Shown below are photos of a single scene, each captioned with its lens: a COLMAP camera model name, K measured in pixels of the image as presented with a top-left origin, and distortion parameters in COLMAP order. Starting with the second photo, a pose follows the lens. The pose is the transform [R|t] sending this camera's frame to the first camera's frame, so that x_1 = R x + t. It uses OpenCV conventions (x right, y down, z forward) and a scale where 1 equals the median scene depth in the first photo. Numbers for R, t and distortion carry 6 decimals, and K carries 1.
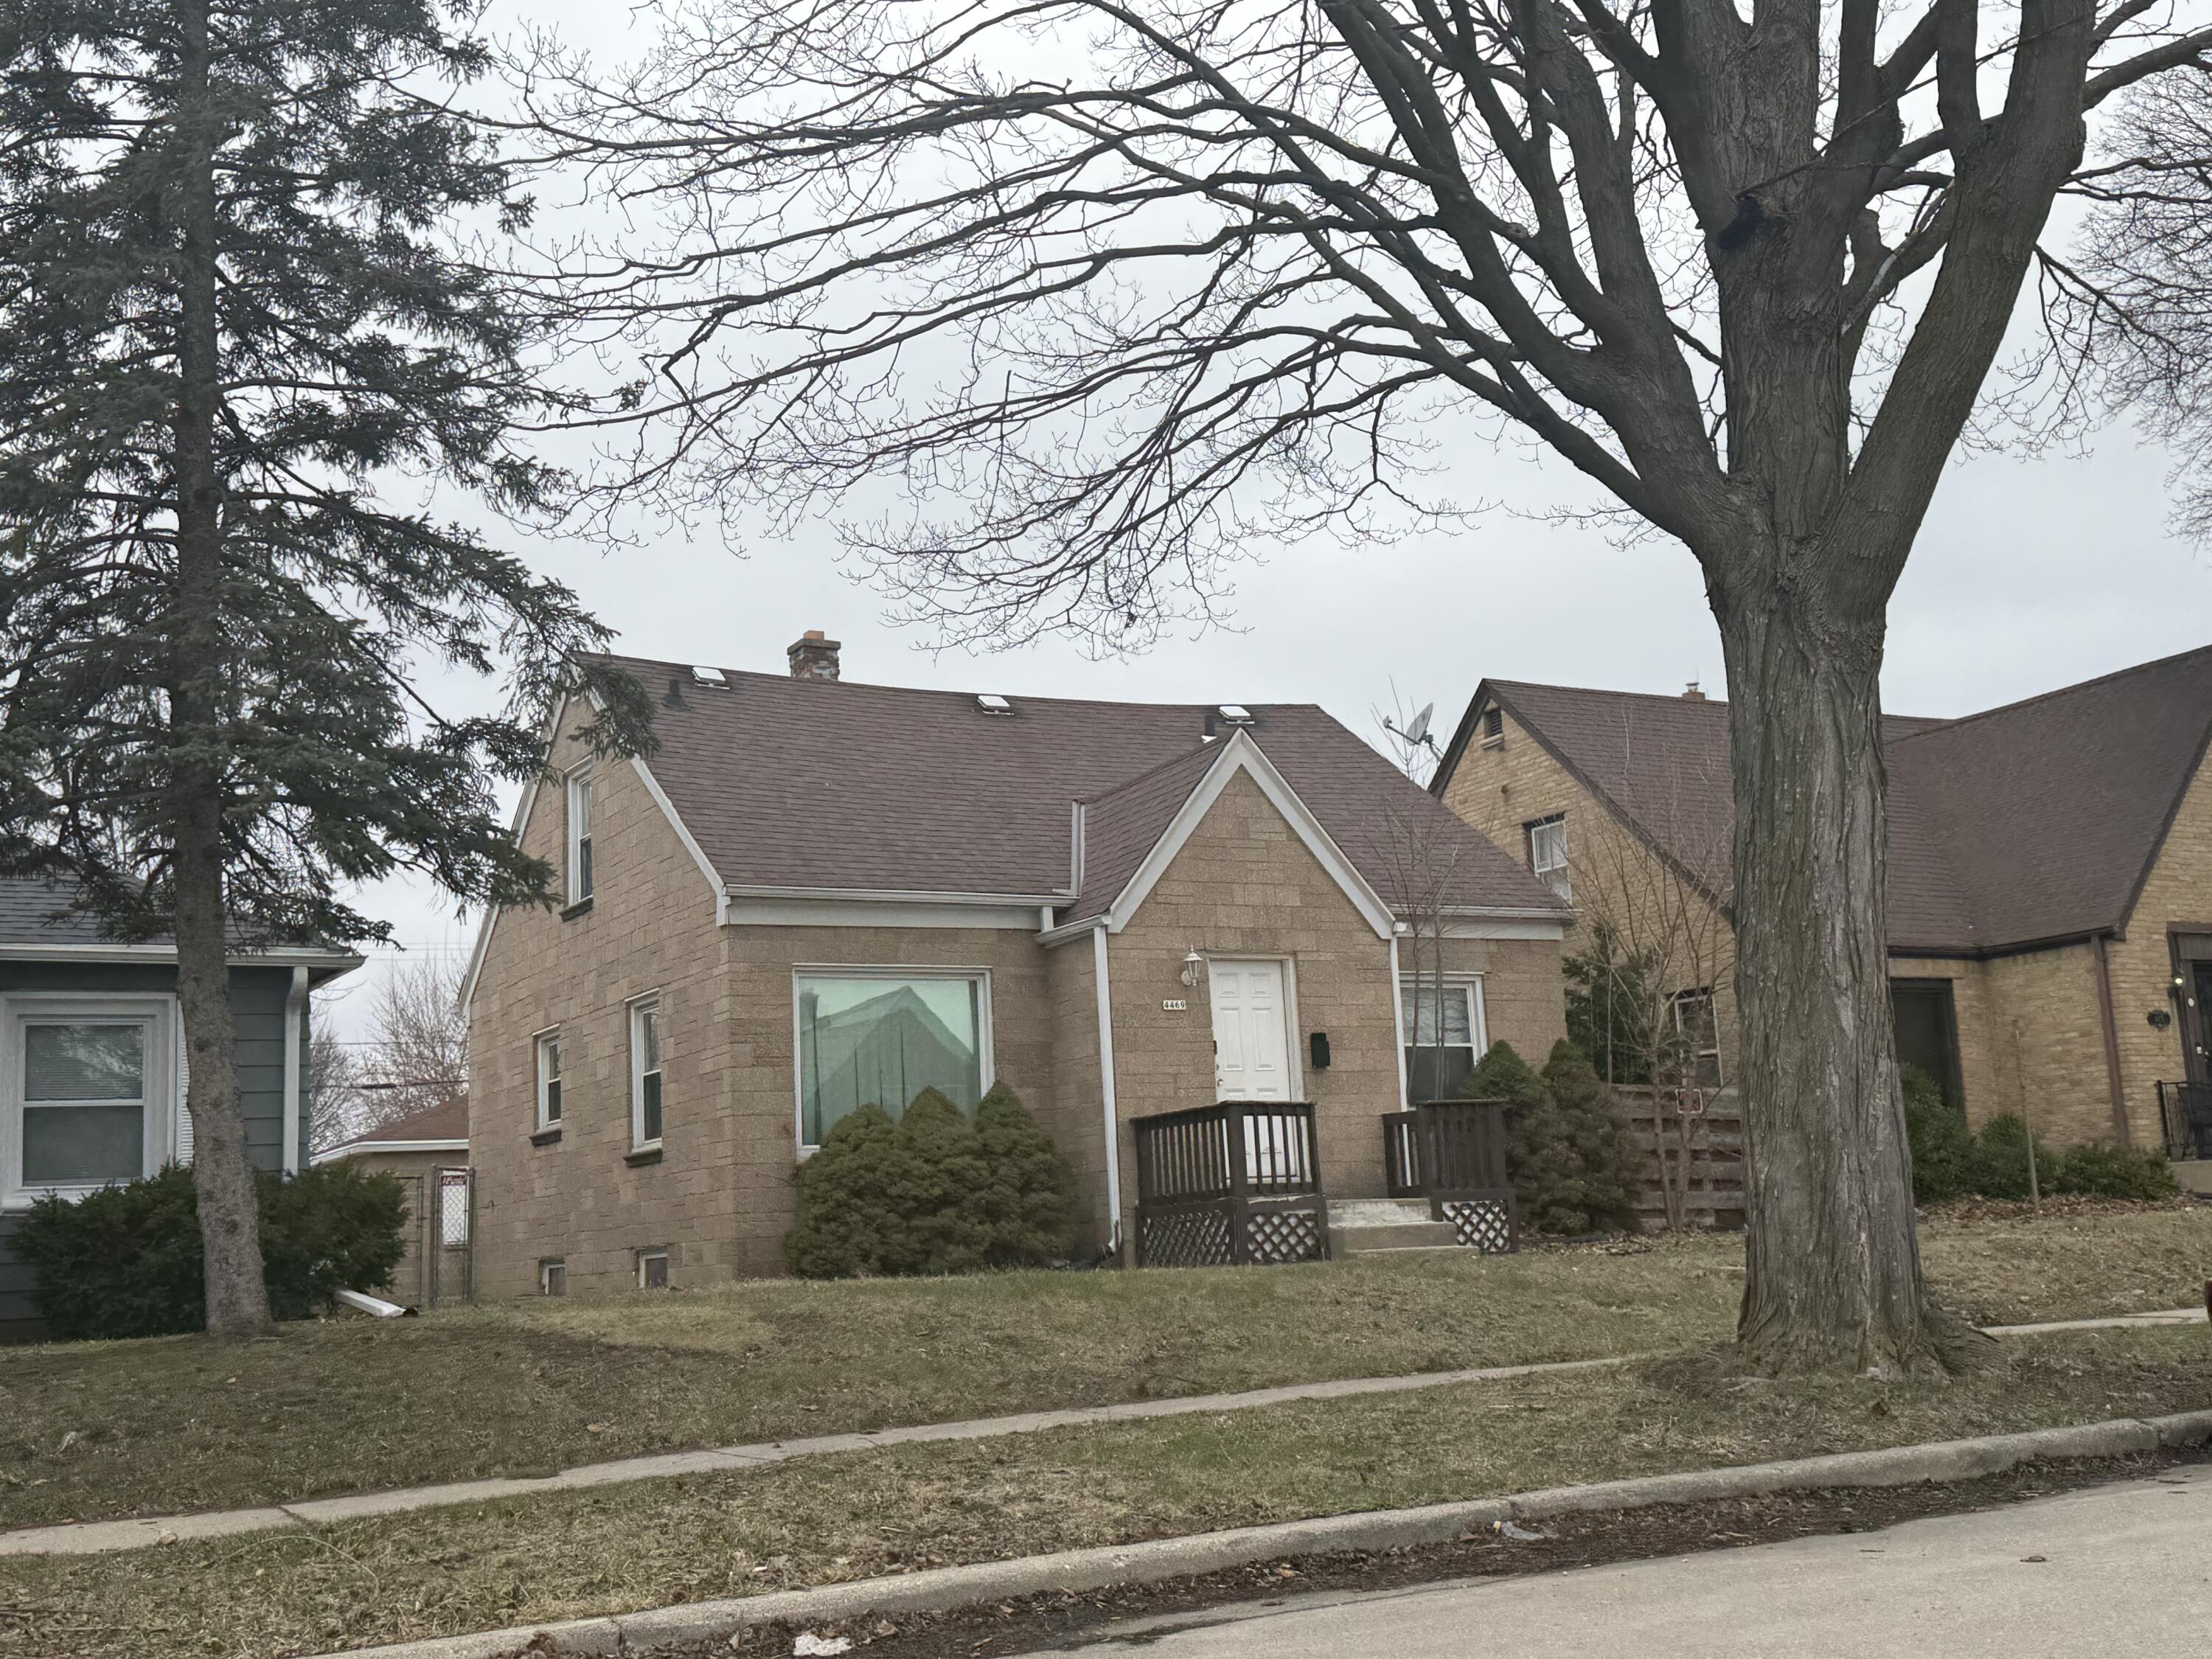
lens RADIAL K [[2406.6, 0, 1022.7], [0, 2406.6, 804.6], [0, 0, 1]] dist [0.316708, -0.002432]
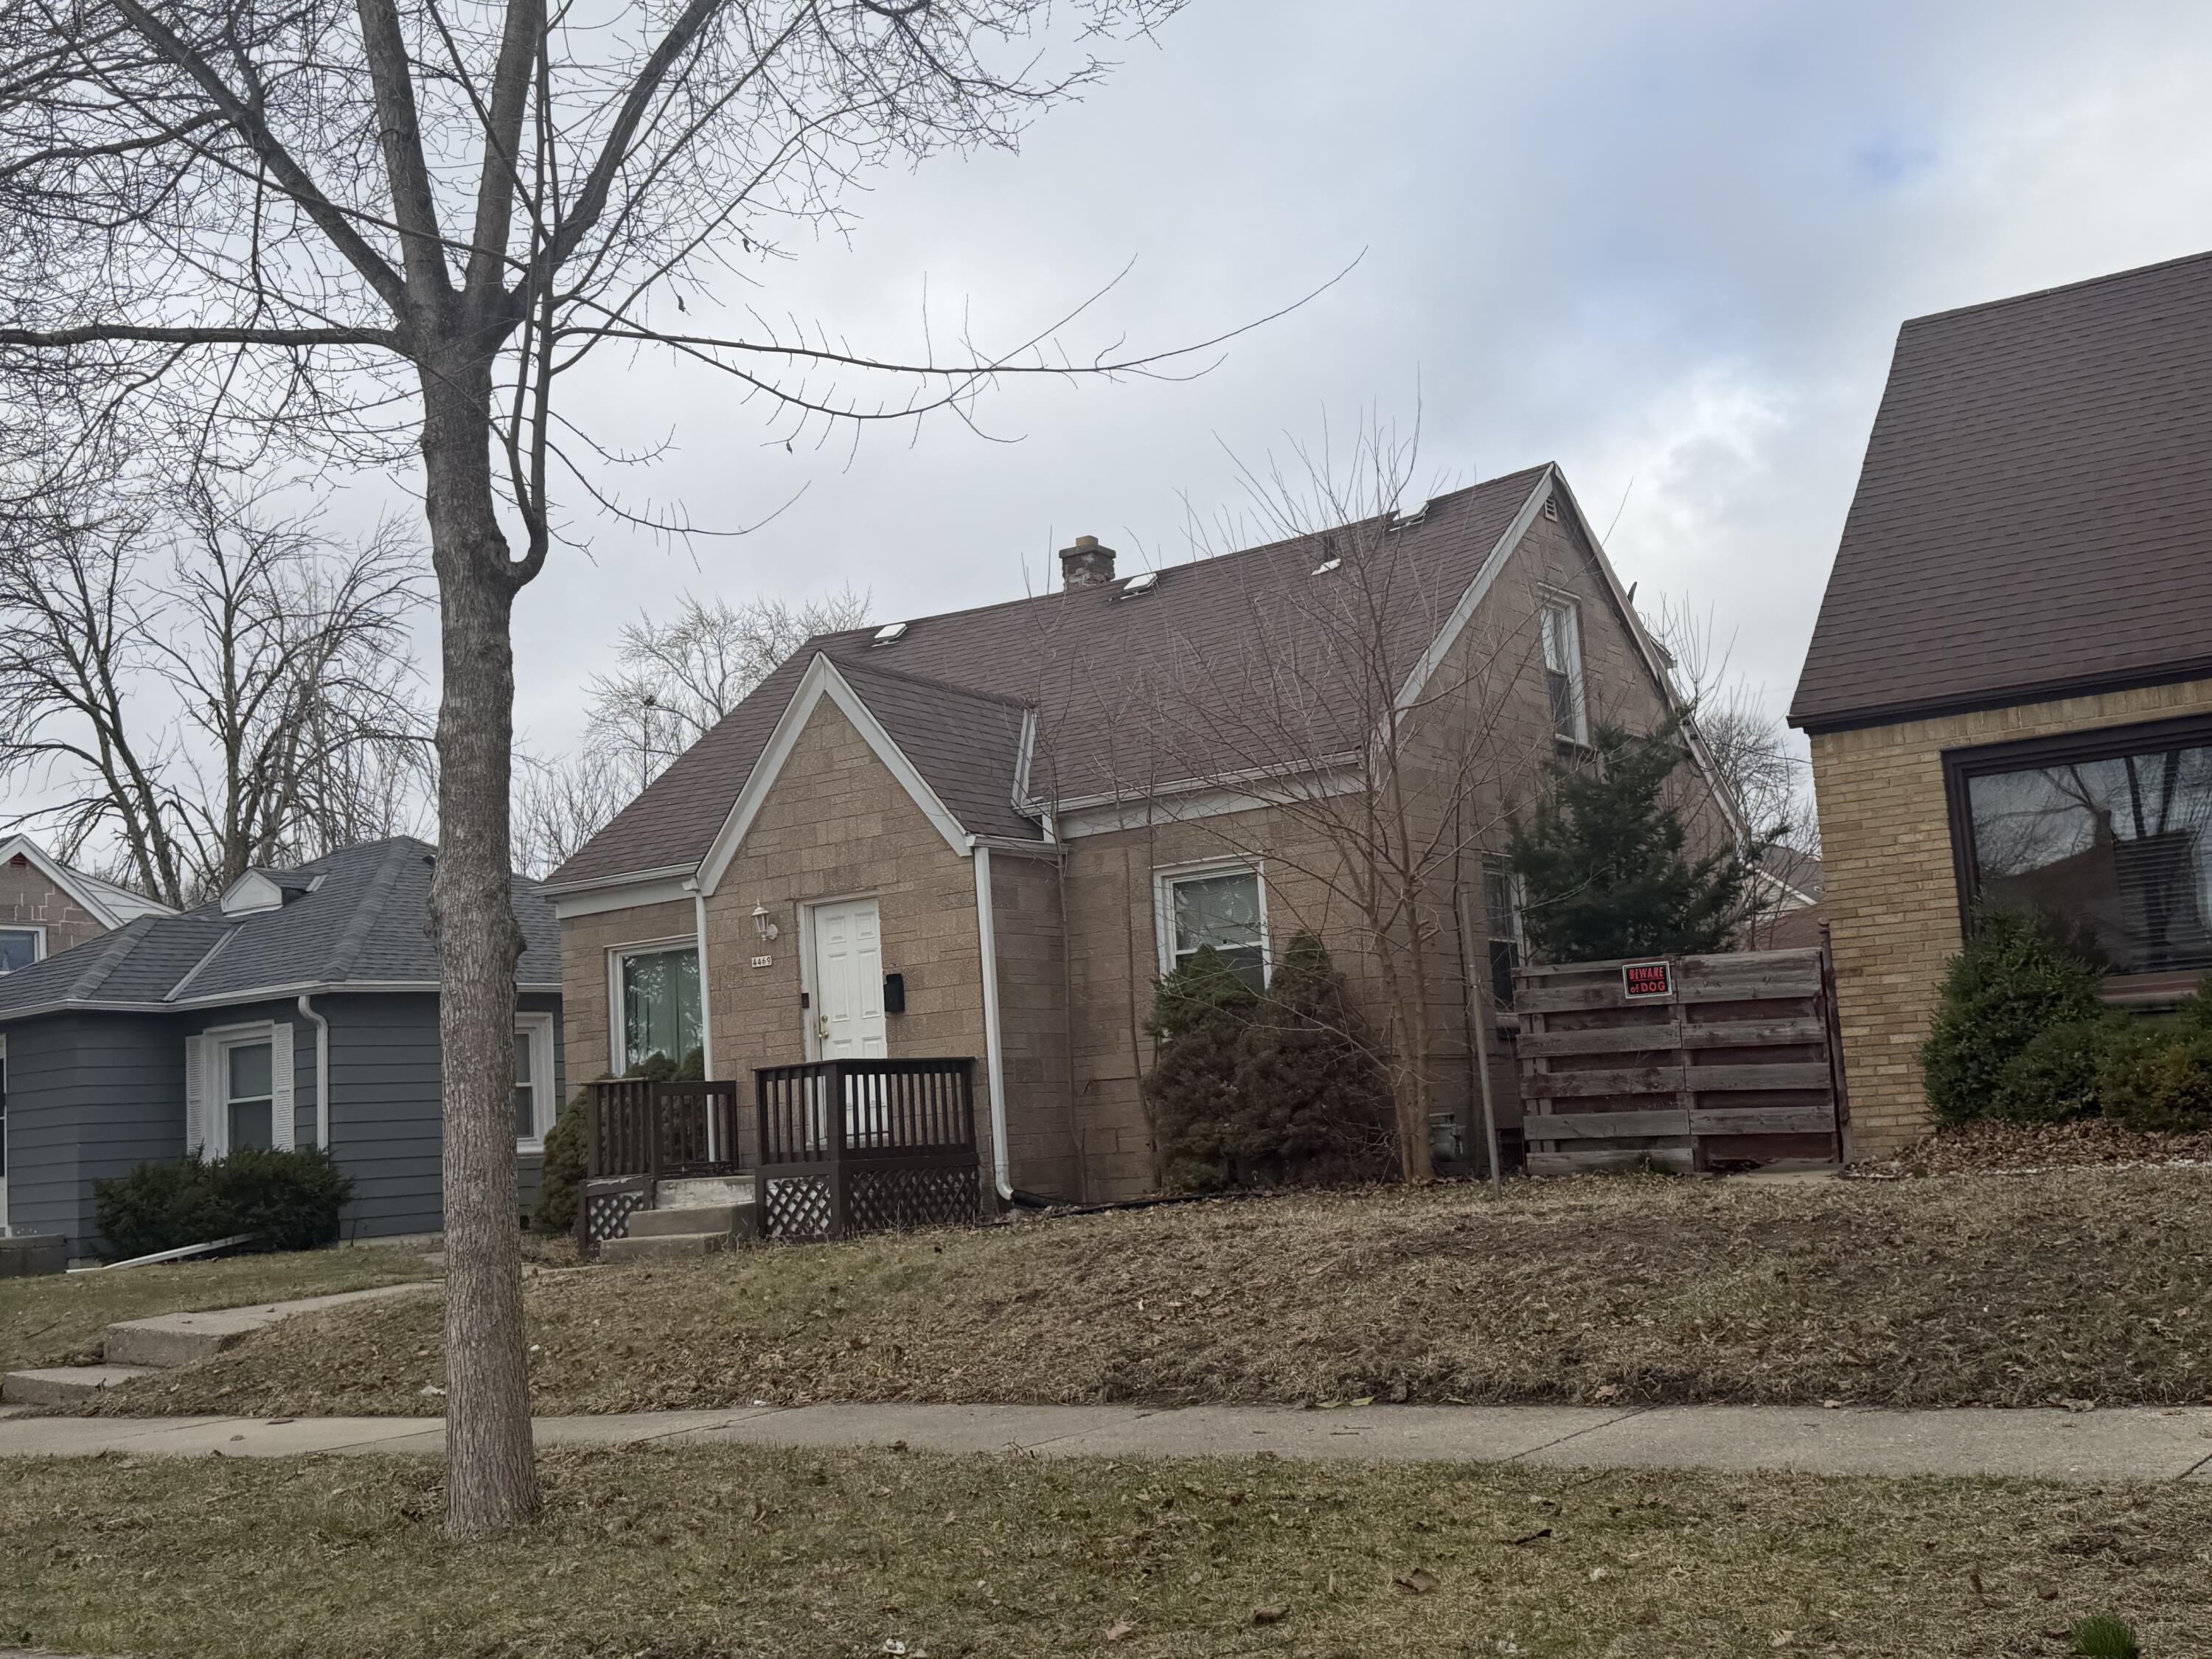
lens RADIAL K [[2379.4, 0, 1060.3], [0, 2379.4, 744.2], [0, 0, 1]] dist [0.161714, -0.313060]
pose [[0.456483, -0.129401, -0.880272, 0.965763], [0.198663, 0.979213, -0.040925, 0.061261], [0.867269, -0.156196, 0.472702, 0.674234]]
